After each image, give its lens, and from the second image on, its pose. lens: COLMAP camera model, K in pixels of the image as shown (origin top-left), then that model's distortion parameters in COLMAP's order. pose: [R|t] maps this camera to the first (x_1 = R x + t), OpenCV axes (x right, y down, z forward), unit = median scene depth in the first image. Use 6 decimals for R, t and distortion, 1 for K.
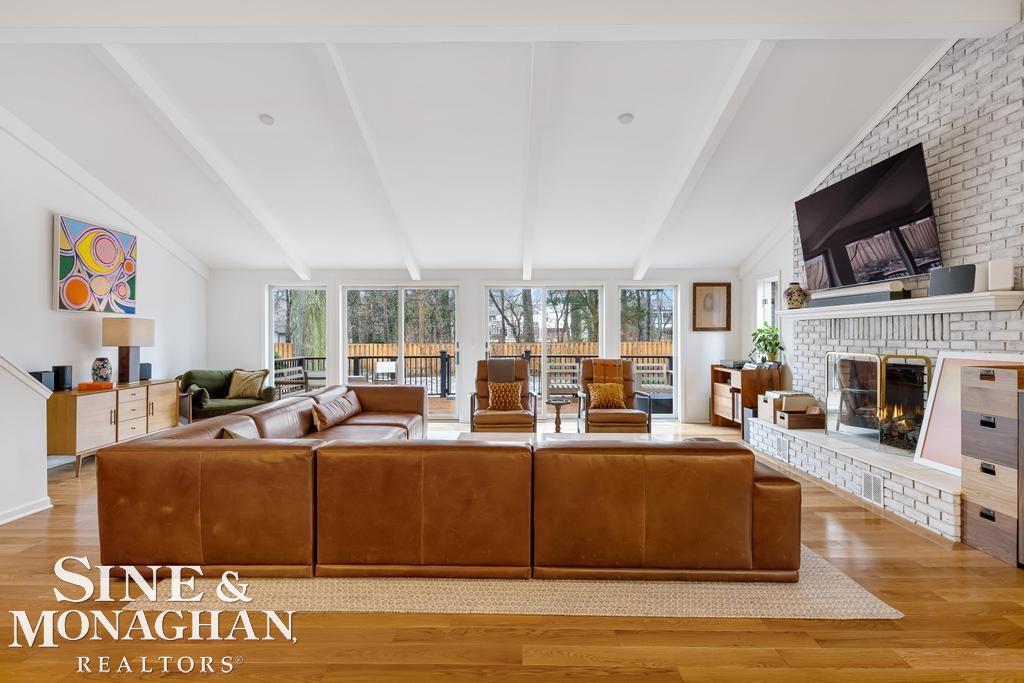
lens RADIAL K [[503.5, 0, 513.0], [0, 503.5, 340.5], [0, 0, 1]] dist [-0.007066, -0.001151]
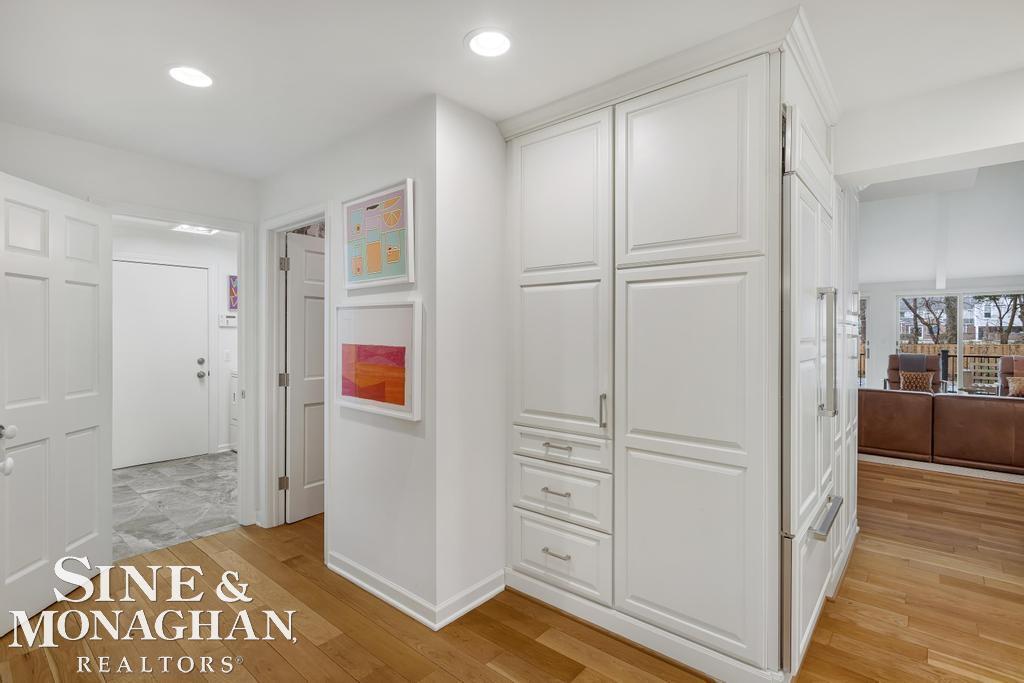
lens RADIAL K [[495.7, 0, 514.6], [0, 495.7, 339.1], [0, 0, 1]] dist [0.004092, -0.000022]
pose [[0.765879, 0.007179, -0.642944, 0.016931], [-0.008270, 0.999965, 0.001315, 0.005871], [0.642931, 0.004310, 0.765912, -0.732269]]
